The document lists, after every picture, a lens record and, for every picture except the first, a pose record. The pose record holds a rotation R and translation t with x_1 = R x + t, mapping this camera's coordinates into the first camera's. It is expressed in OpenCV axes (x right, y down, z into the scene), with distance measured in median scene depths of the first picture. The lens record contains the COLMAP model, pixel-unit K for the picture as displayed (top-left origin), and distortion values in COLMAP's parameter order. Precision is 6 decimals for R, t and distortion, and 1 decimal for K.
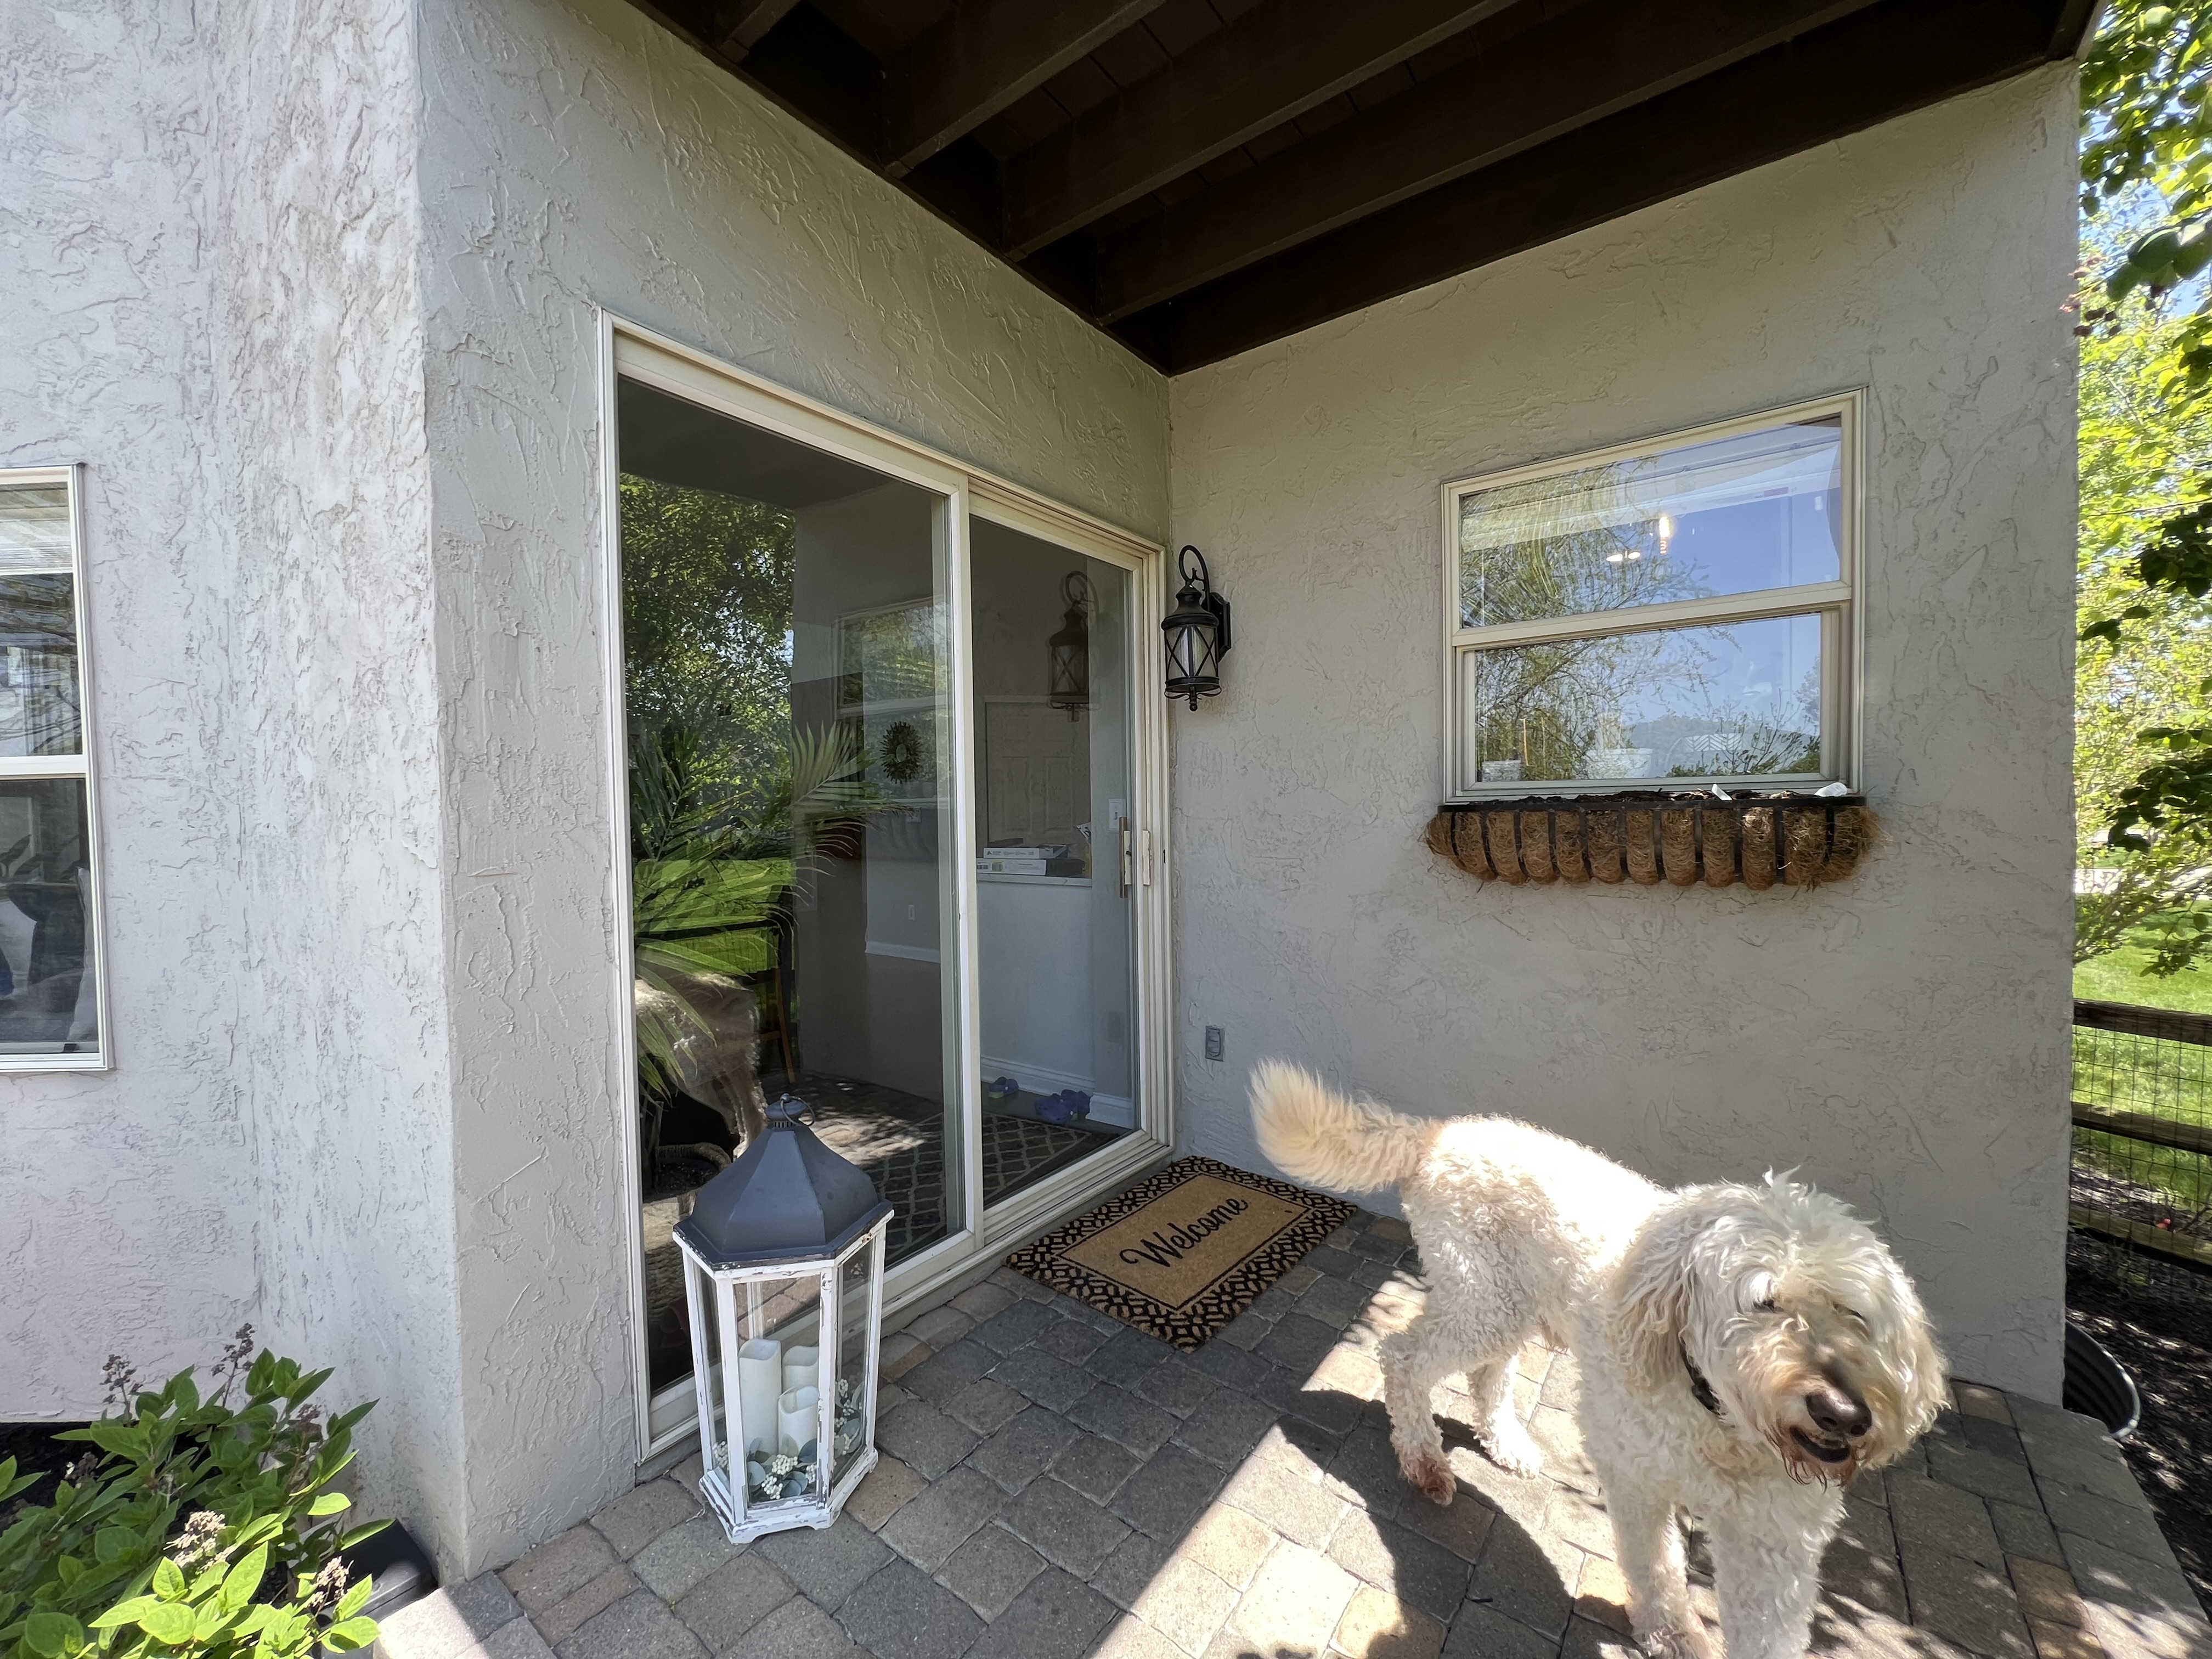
lens RADIAL K [[884.9, 0, 1104.5], [0, 884.9, 835.0], [0, 0, 1]] dist [-0.000928, 0.000177]
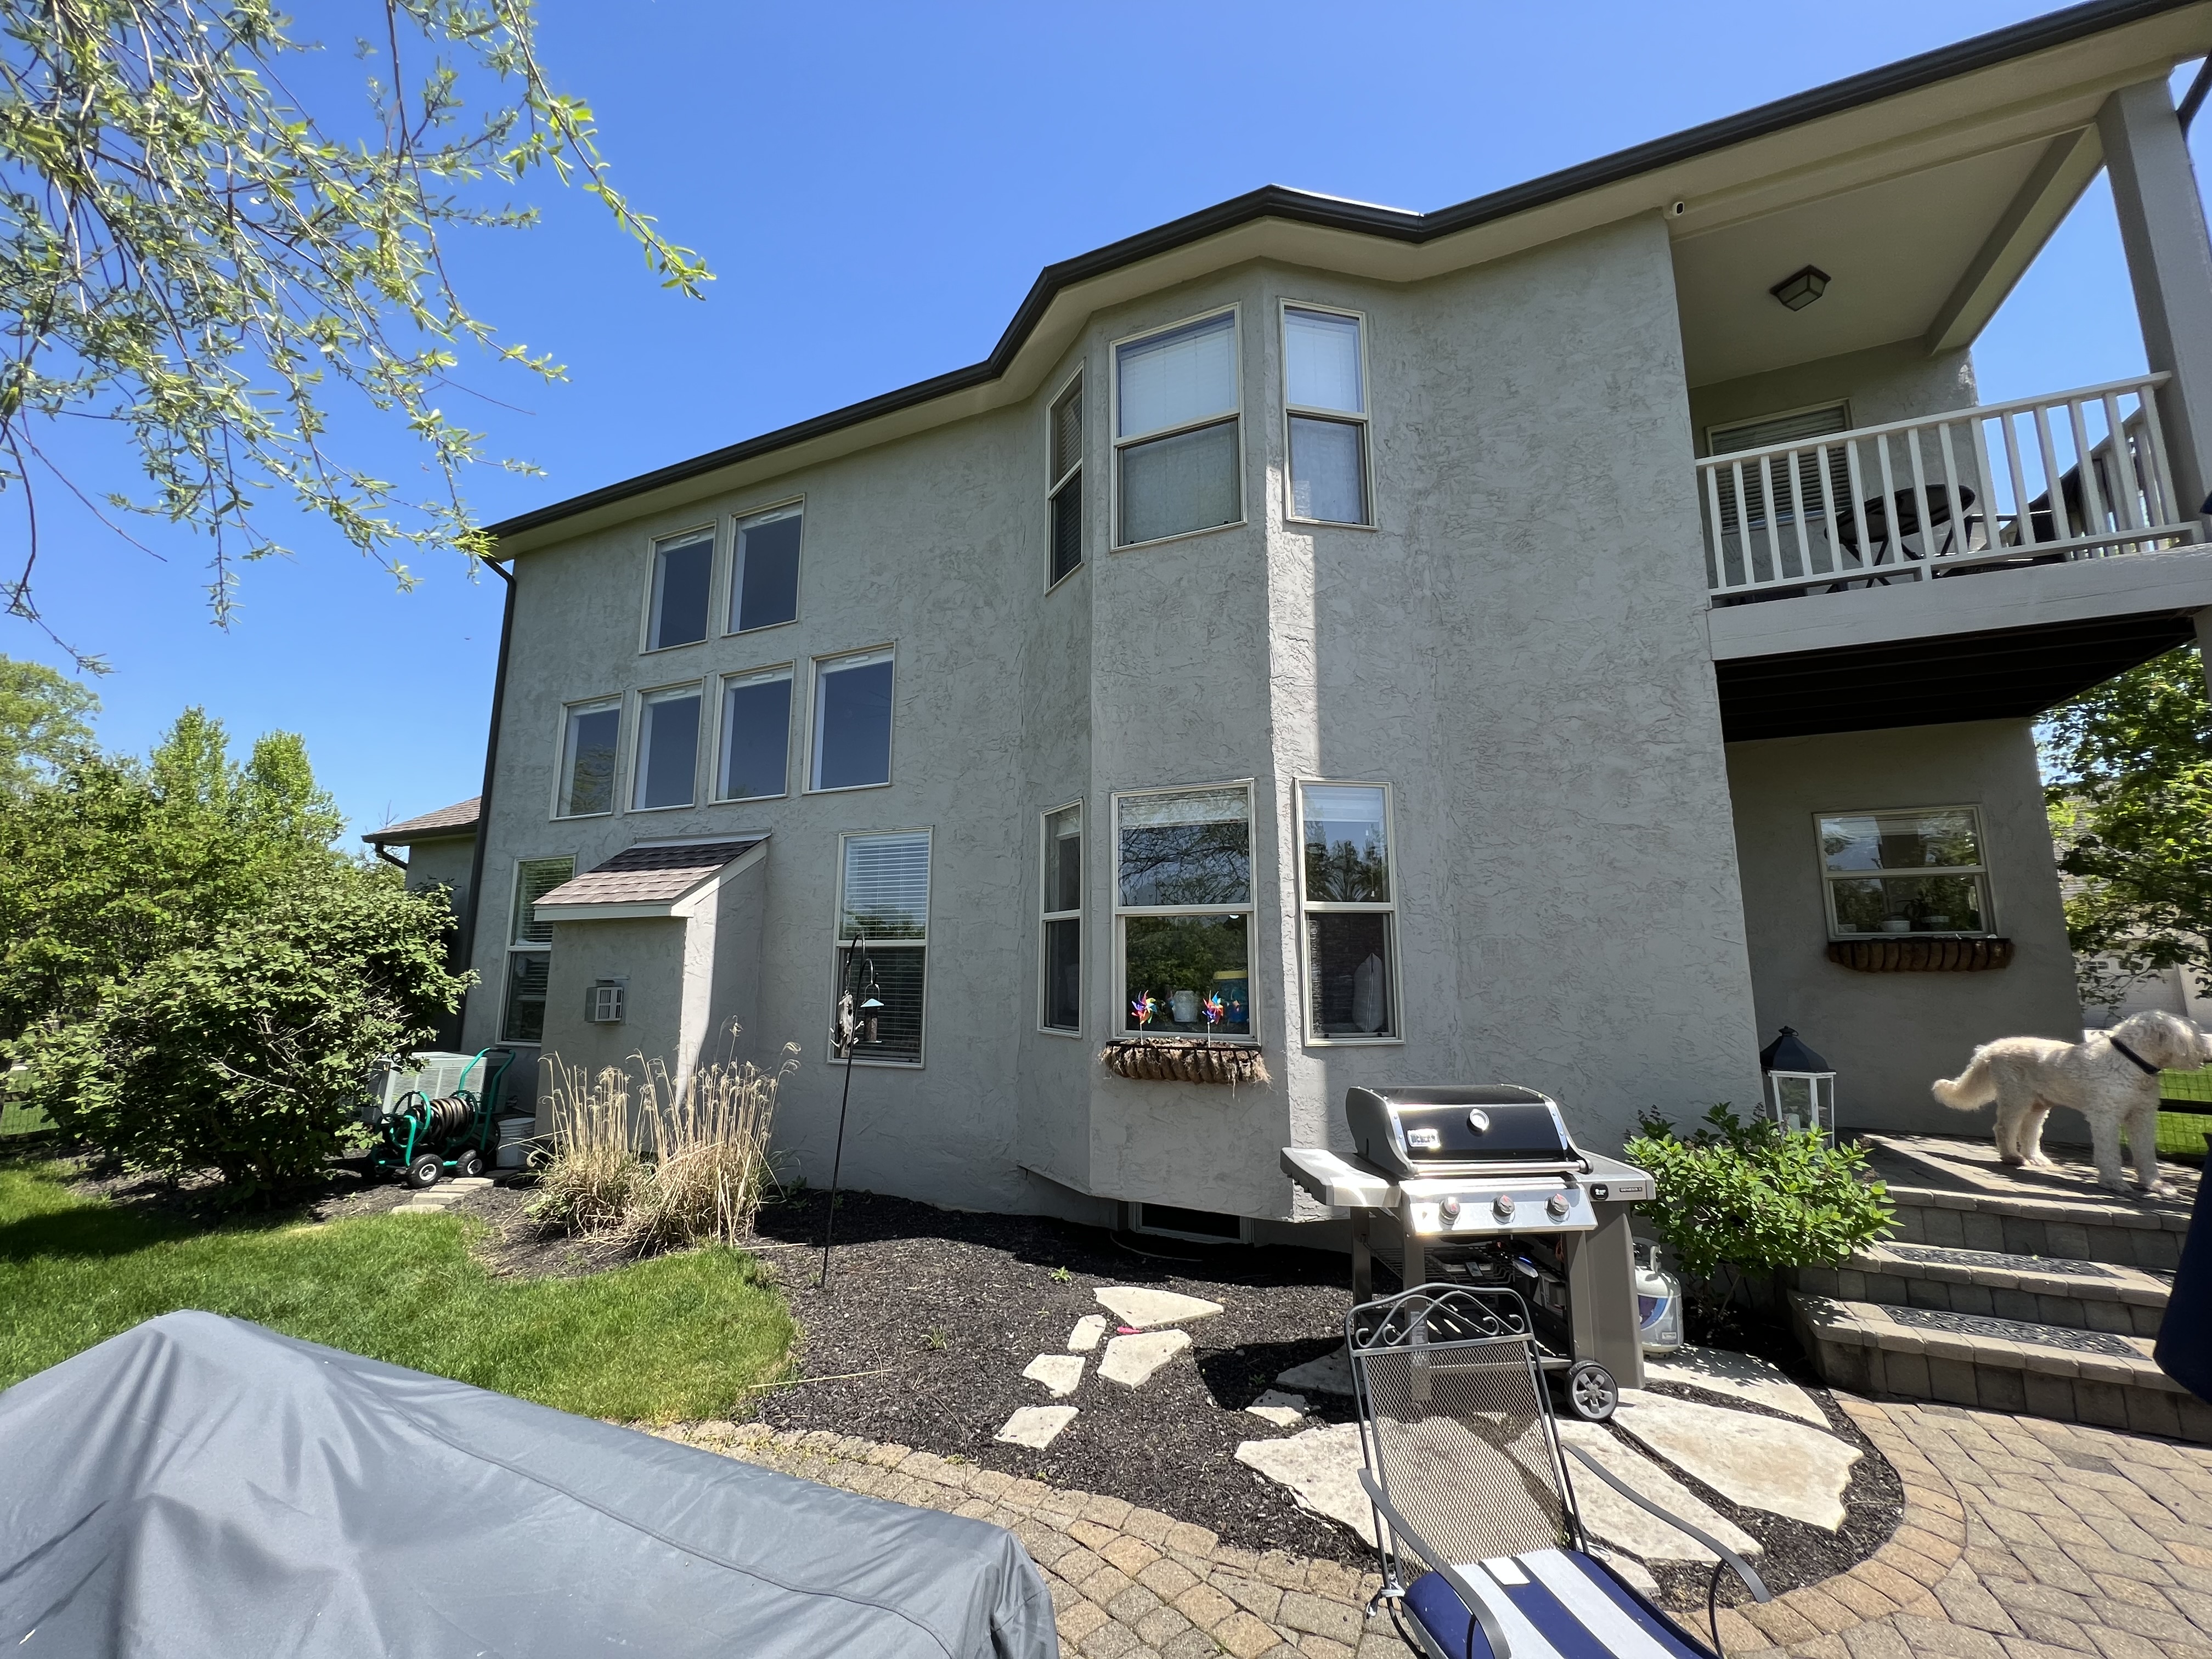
lens RADIAL K [[884.9, 0, 1103.9], [0, 884.9, 832.8], [0, 0, 1]] dist [-0.000928, 0.000177]
pose [[0.976008, 0.049602, 0.212009, -2.413957], [-0.009020, 0.982081, -0.188244, 0.171818], [-0.217547, 0.181815, 0.958966, -1.088987]]
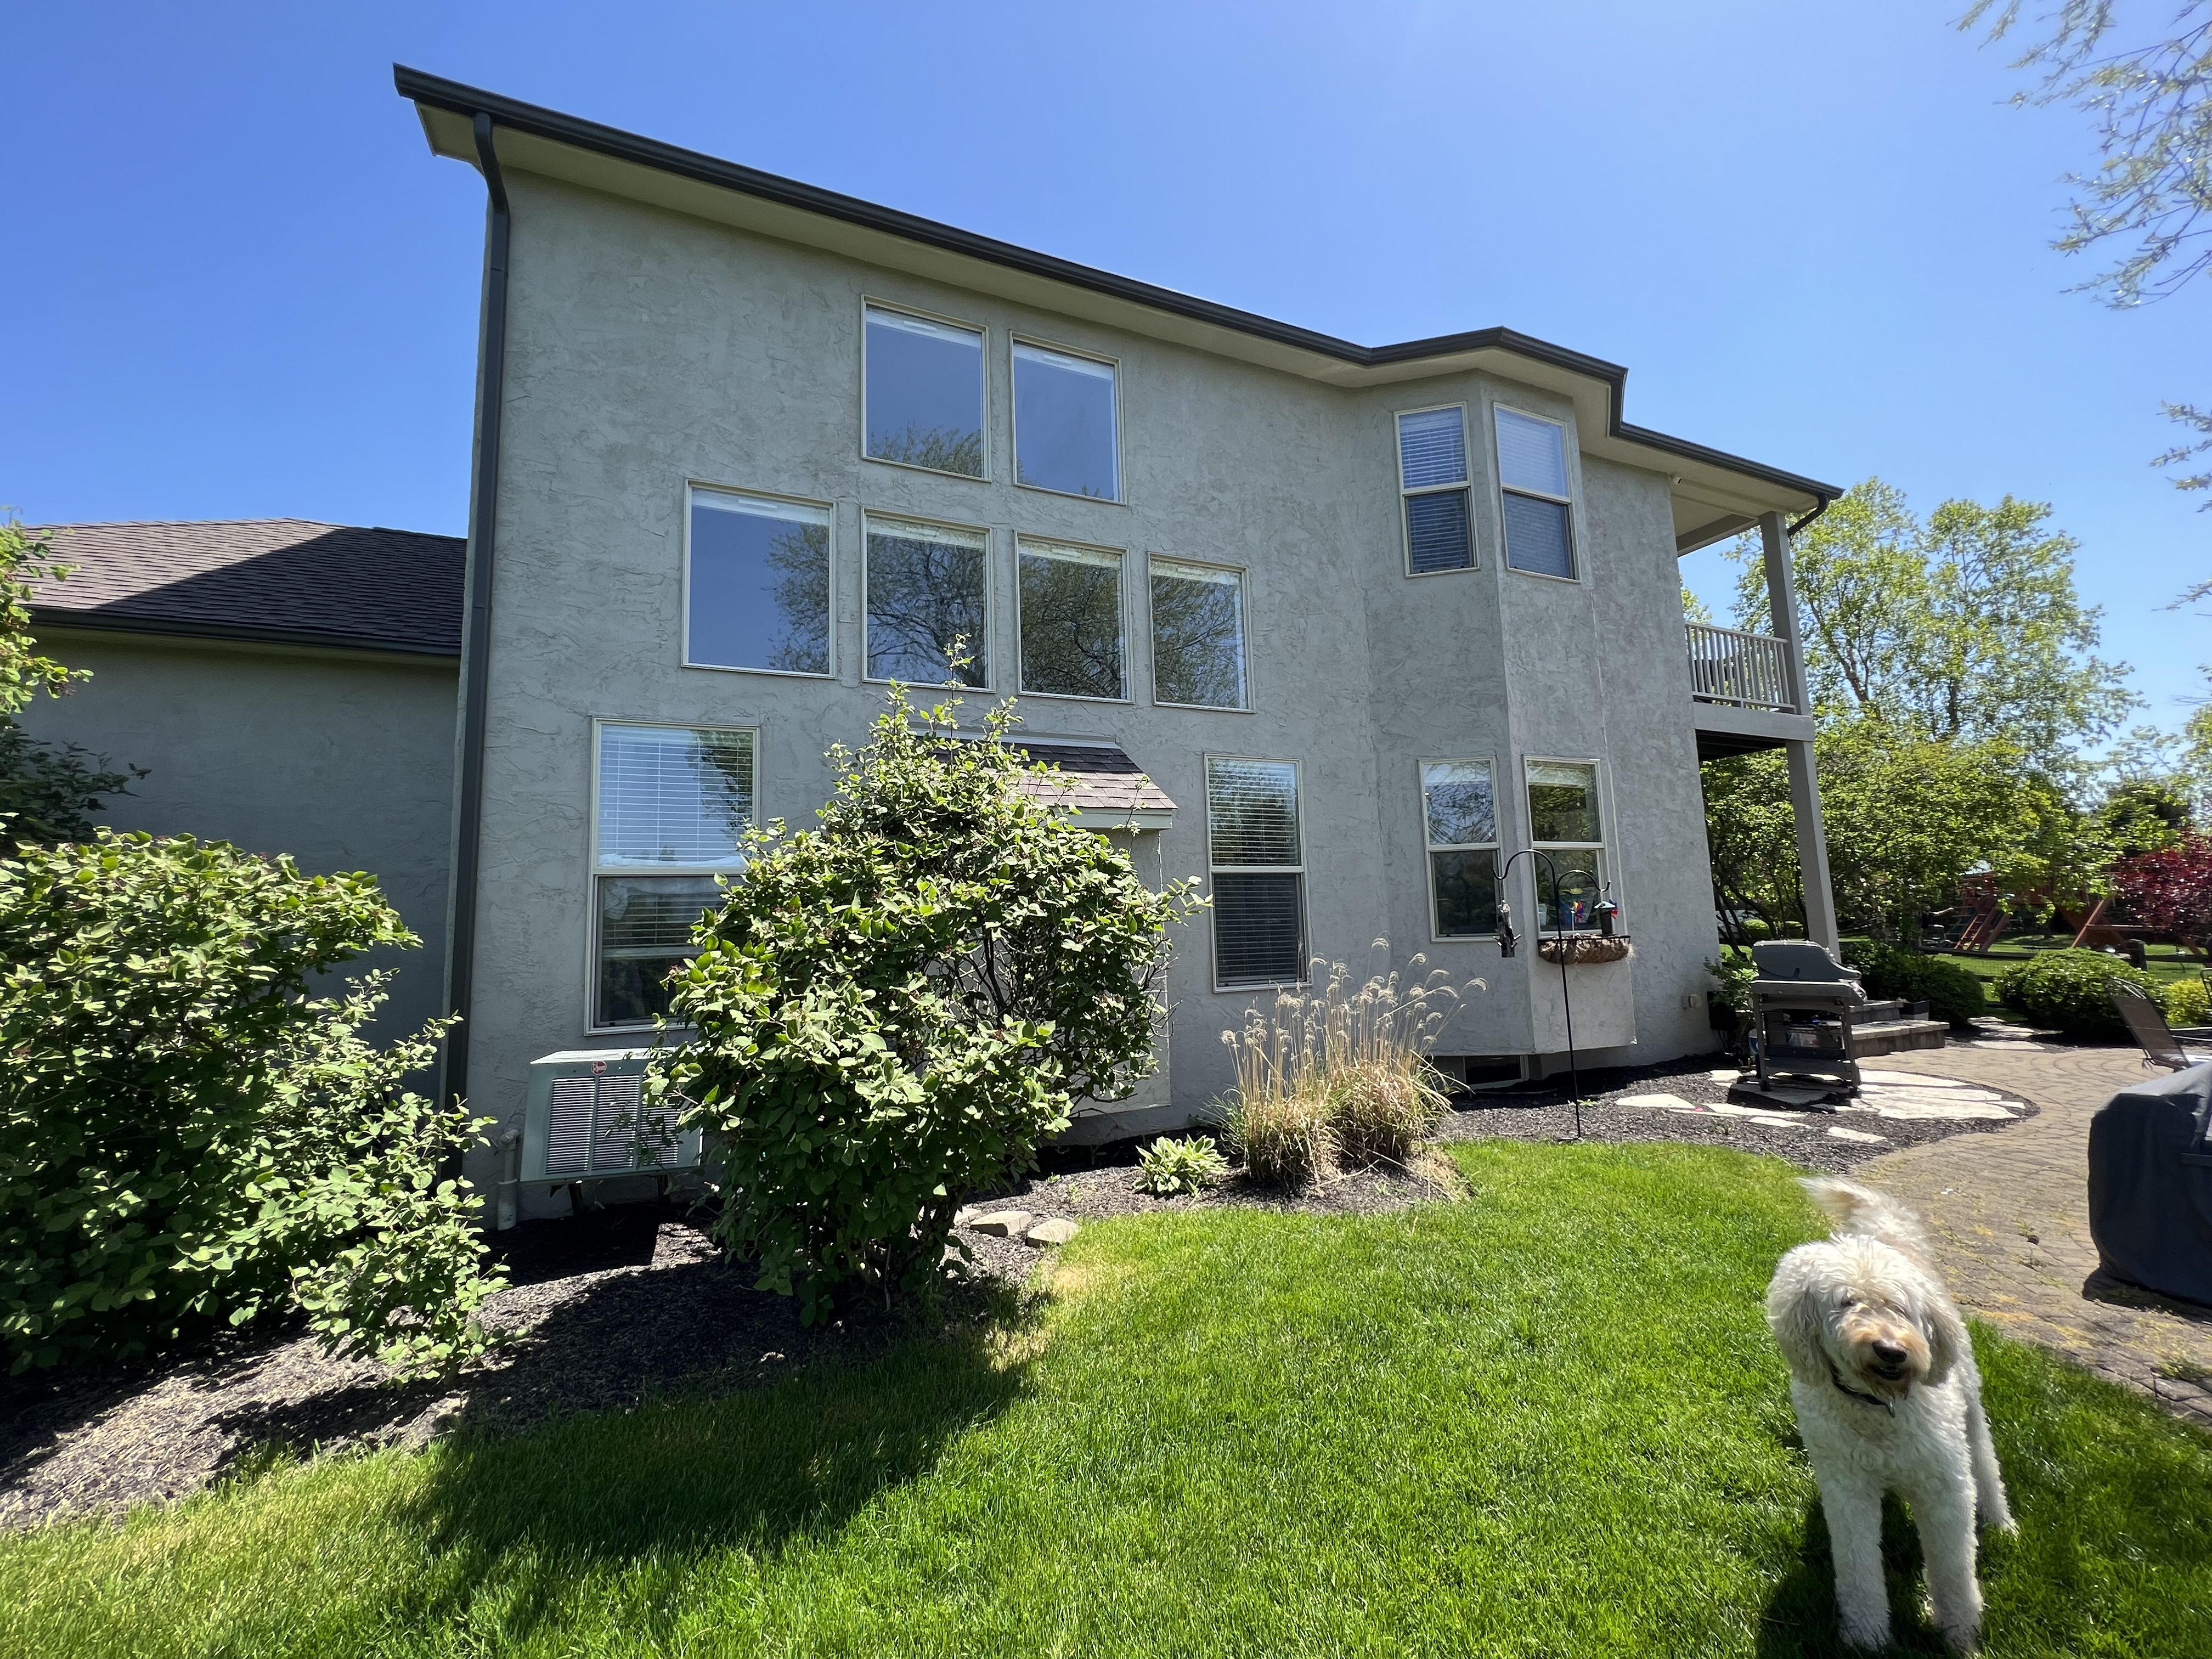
lens RADIAL K [[884.9, 0, 1101.4], [0, 884.9, 820.9], [0, 0, 1]] dist [-0.000928, 0.000177]
pose [[0.490709, 0.098958, 0.865686, -5.669224], [0.047565, 0.989006, -0.140017, 0.221912], [-0.870025, 0.109884, 0.480607, 1.208910]]
